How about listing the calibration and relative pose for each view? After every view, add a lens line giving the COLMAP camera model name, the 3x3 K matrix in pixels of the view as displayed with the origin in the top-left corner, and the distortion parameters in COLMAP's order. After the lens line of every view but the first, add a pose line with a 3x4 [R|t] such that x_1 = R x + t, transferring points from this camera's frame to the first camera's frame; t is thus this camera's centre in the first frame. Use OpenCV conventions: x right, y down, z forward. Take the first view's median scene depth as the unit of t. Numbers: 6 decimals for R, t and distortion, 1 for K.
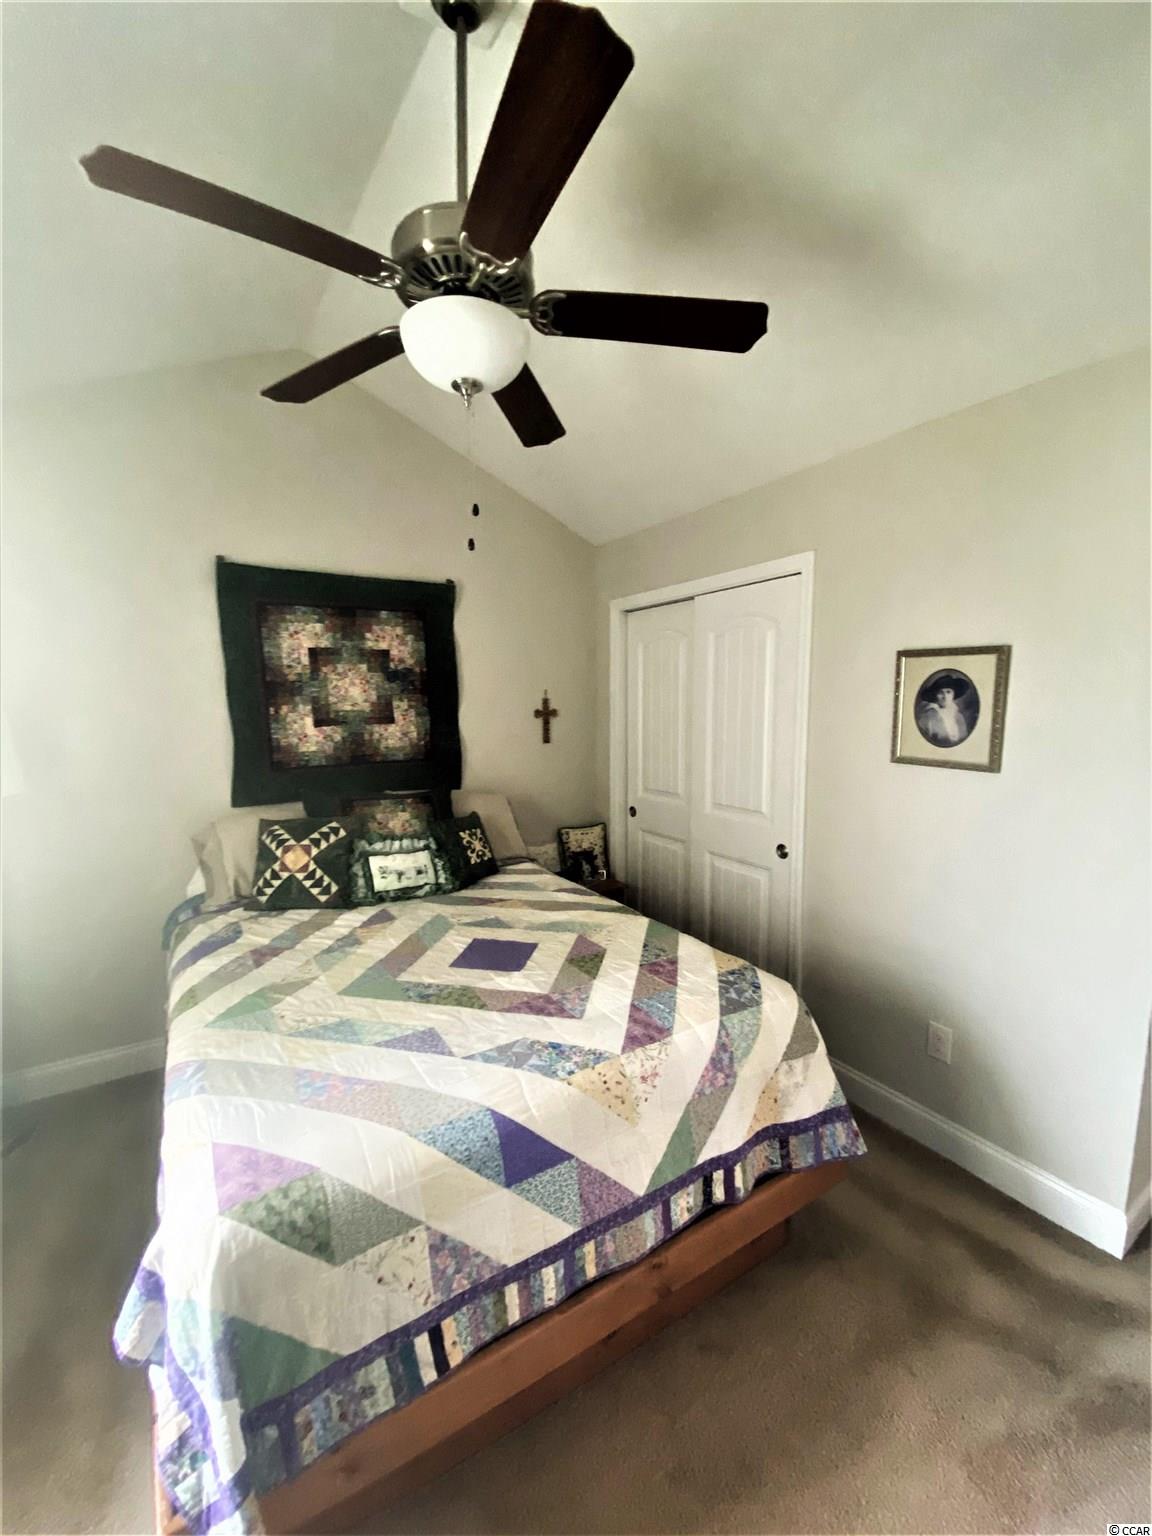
lens RADIAL K [[611.8, 0, 576.0], [0, 611.8, 768.0], [0, 0, 1]] dist [0.064604, -0.045891]
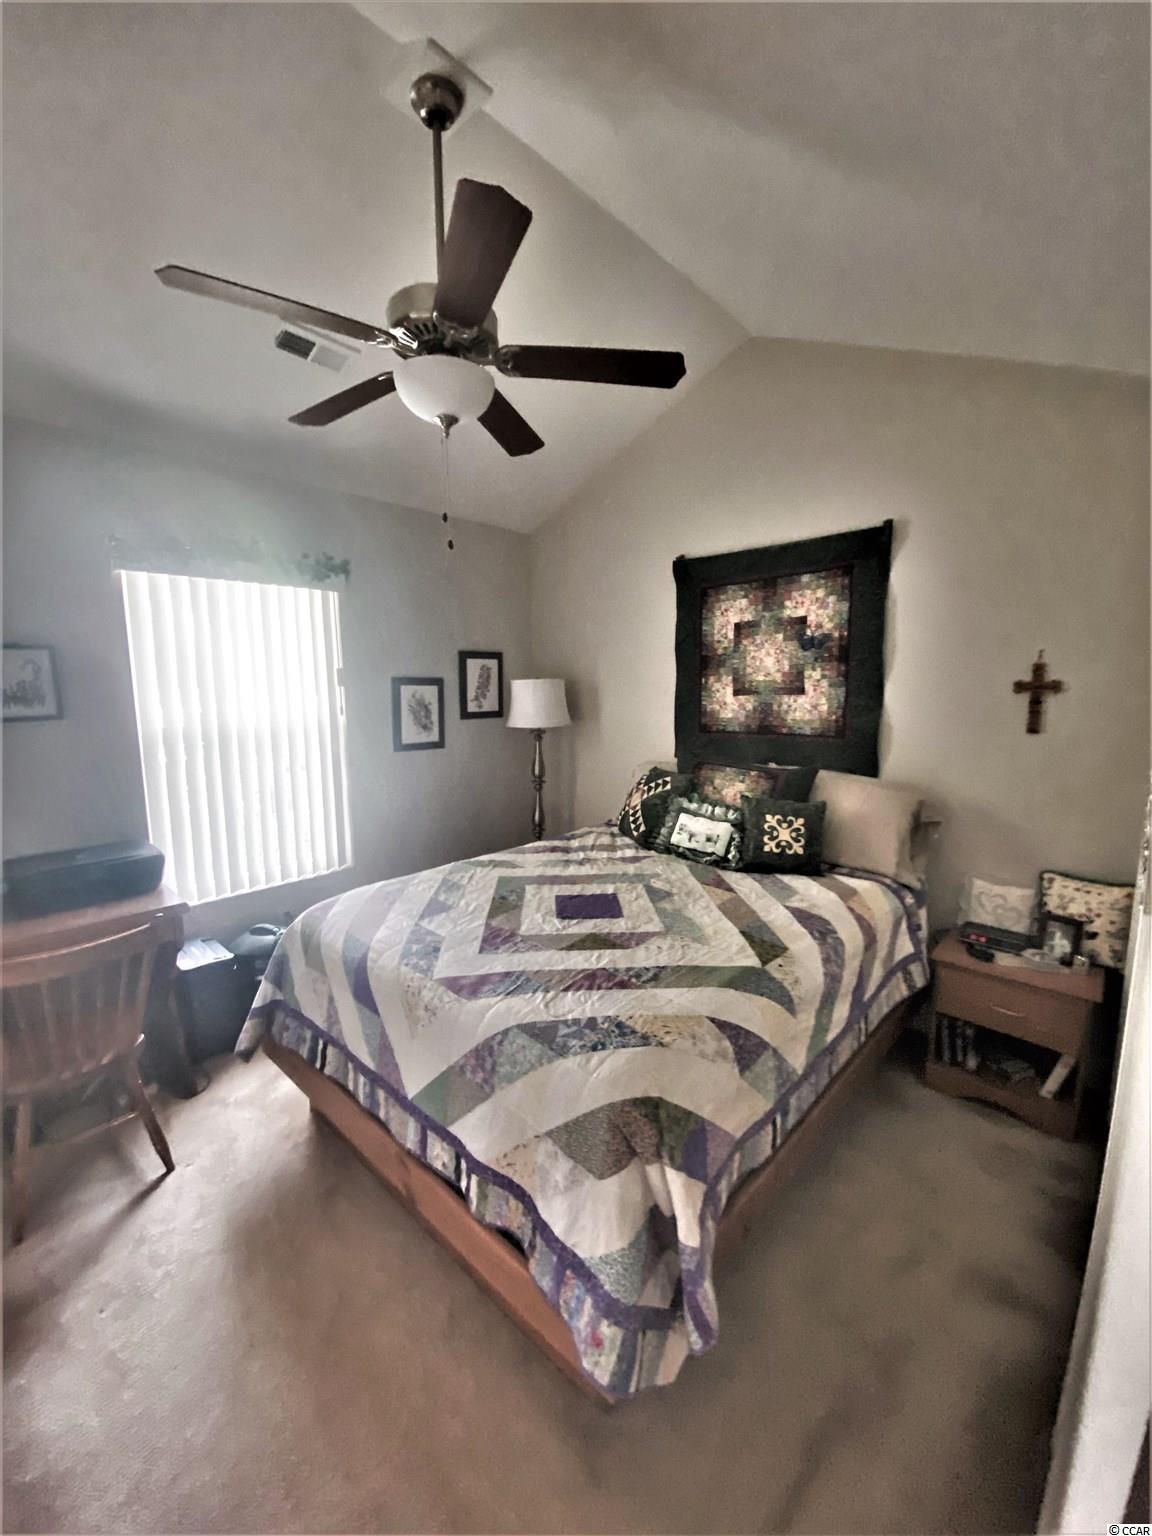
lens RADIAL K [[611.8, 0, 576.0], [0, 611.8, 768.0], [0, 0, 1]] dist [0.064604, -0.045891]
pose [[0.259822, 0.141771, -0.955193, 0.575718], [-0.103824, 0.987532, 0.118329, -0.040518], [0.960059, 0.068427, 0.271302, 0.453092]]
